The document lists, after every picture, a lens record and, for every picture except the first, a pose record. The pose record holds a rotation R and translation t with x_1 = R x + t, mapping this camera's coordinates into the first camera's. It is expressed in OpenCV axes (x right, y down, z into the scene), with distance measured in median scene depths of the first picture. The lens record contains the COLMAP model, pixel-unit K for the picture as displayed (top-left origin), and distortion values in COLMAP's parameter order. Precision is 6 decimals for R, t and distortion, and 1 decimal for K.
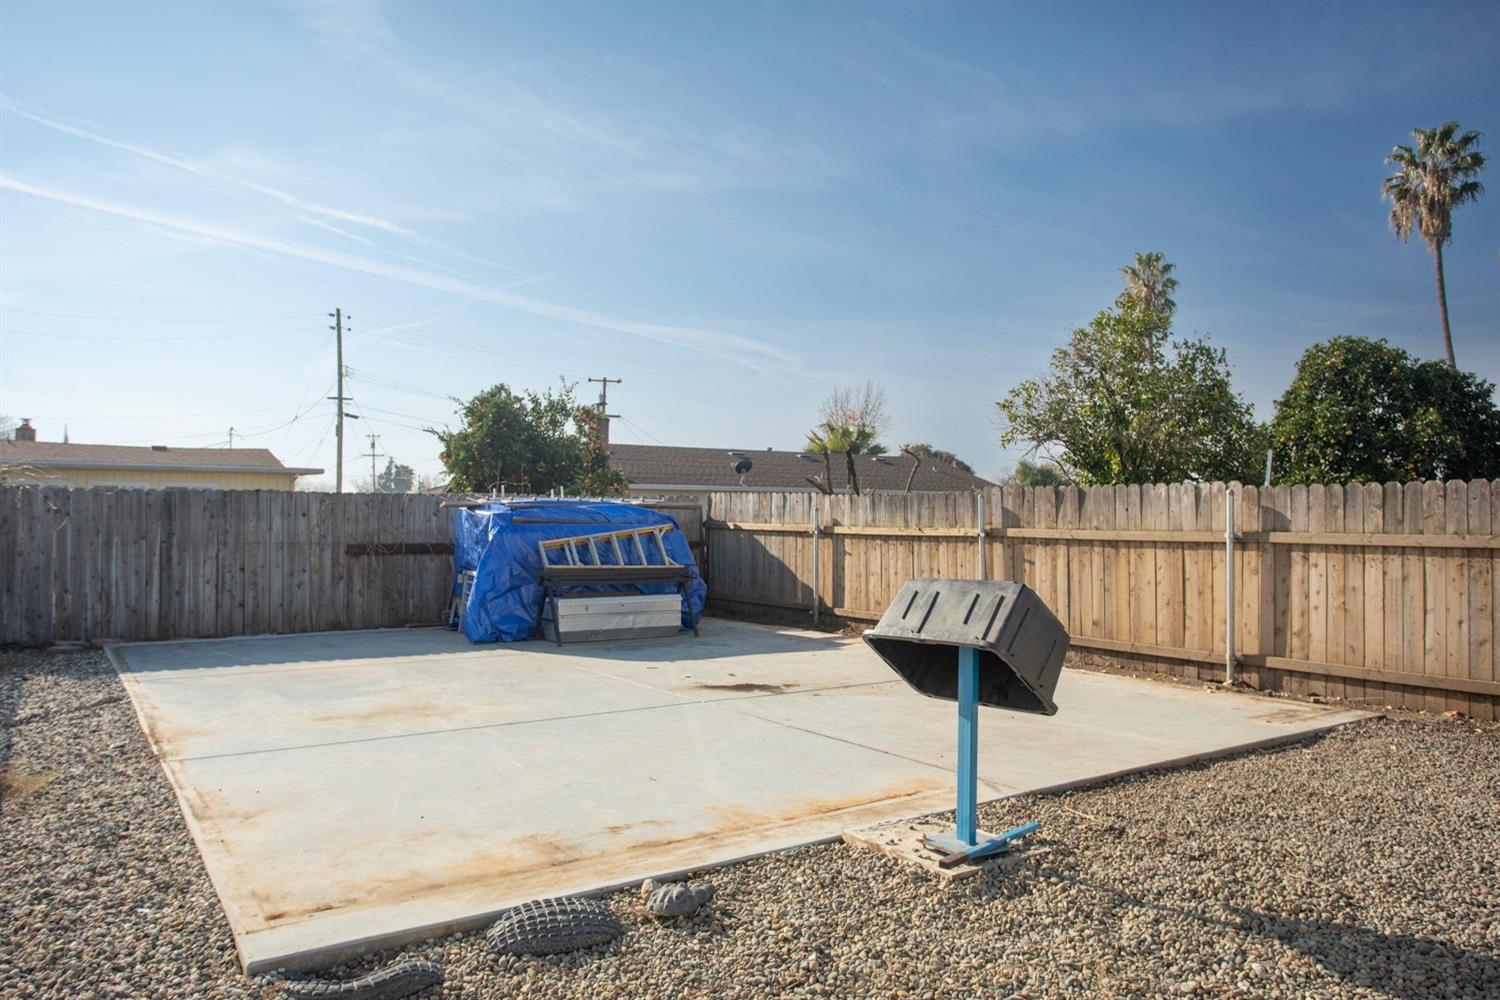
lens RADIAL K [[947.8, 0, 789.3], [0, 947.8, 497.3], [0, 0, 1]] dist [-0.021995, 0.011088]
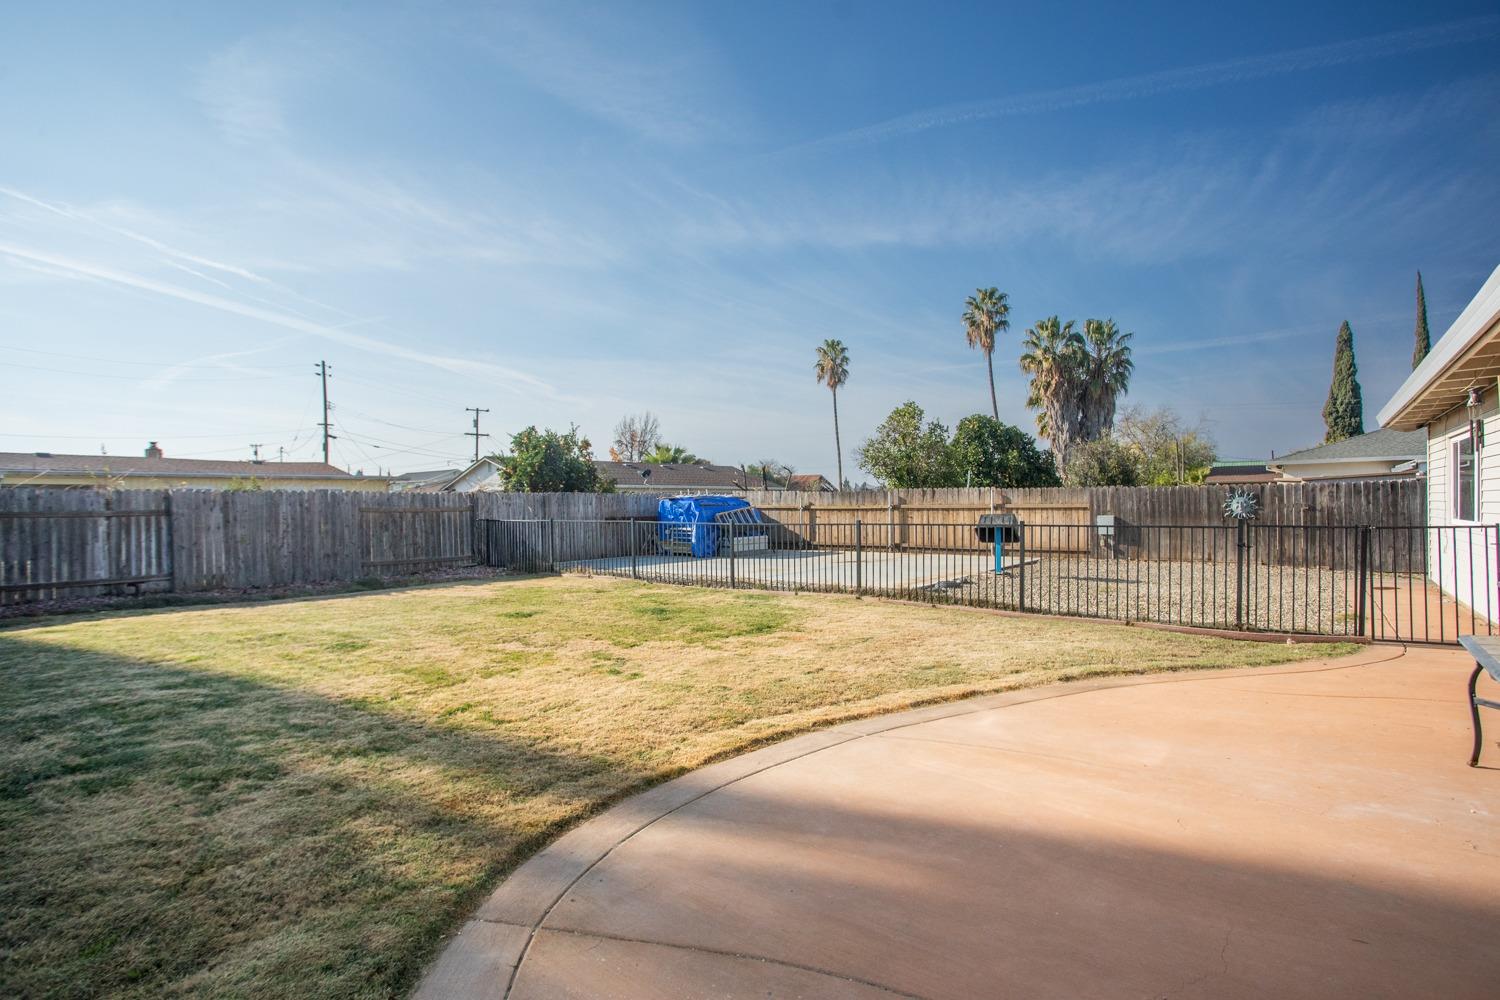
lens RADIAL K [[790.9, 0, 727.2], [0, 790.9, 507.9], [0, 0, 1]] dist [-0.049192, 0.011922]
pose [[0.941834, -0.017230, 0.335636, -0.353753], [0.008927, 0.999615, 0.026268, -0.007081], [-0.335960, -0.021744, 0.941625, -0.323650]]
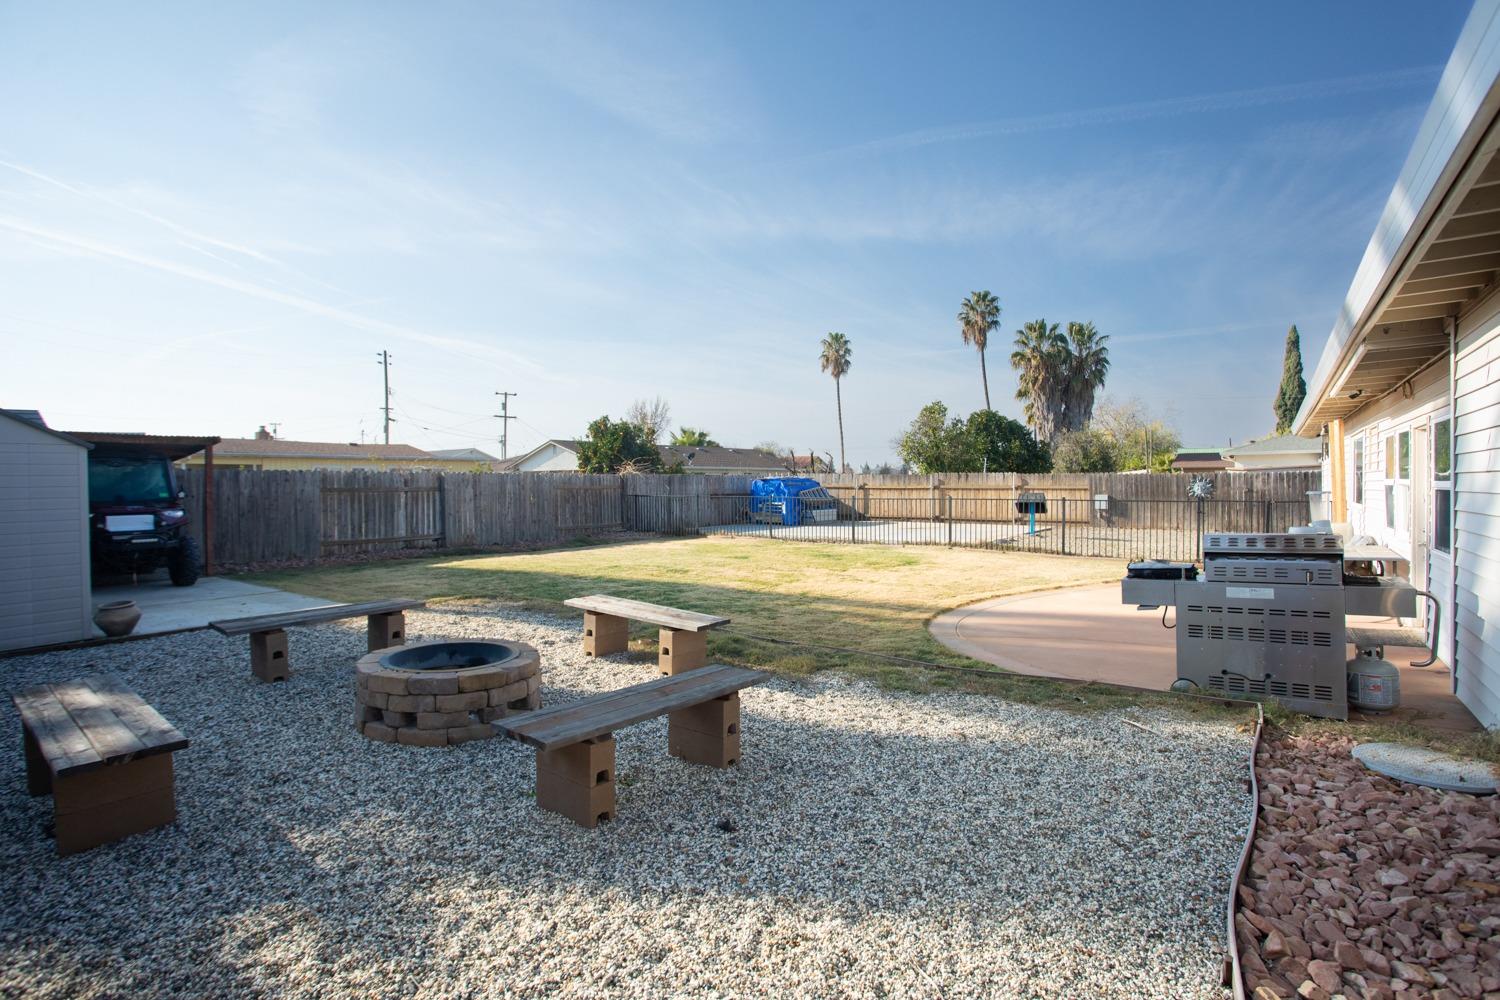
lens RADIAL K [[785.1, 0, 739.9], [0, 785.1, 501.5], [0, 0, 1]] dist [-0.037654, 0.001983]
pose [[0.924738, -0.018958, 0.380132, -0.538841], [0.001751, 0.998960, 0.045560, -0.013563], [-0.380600, -0.041466, 0.923810, -0.463153]]
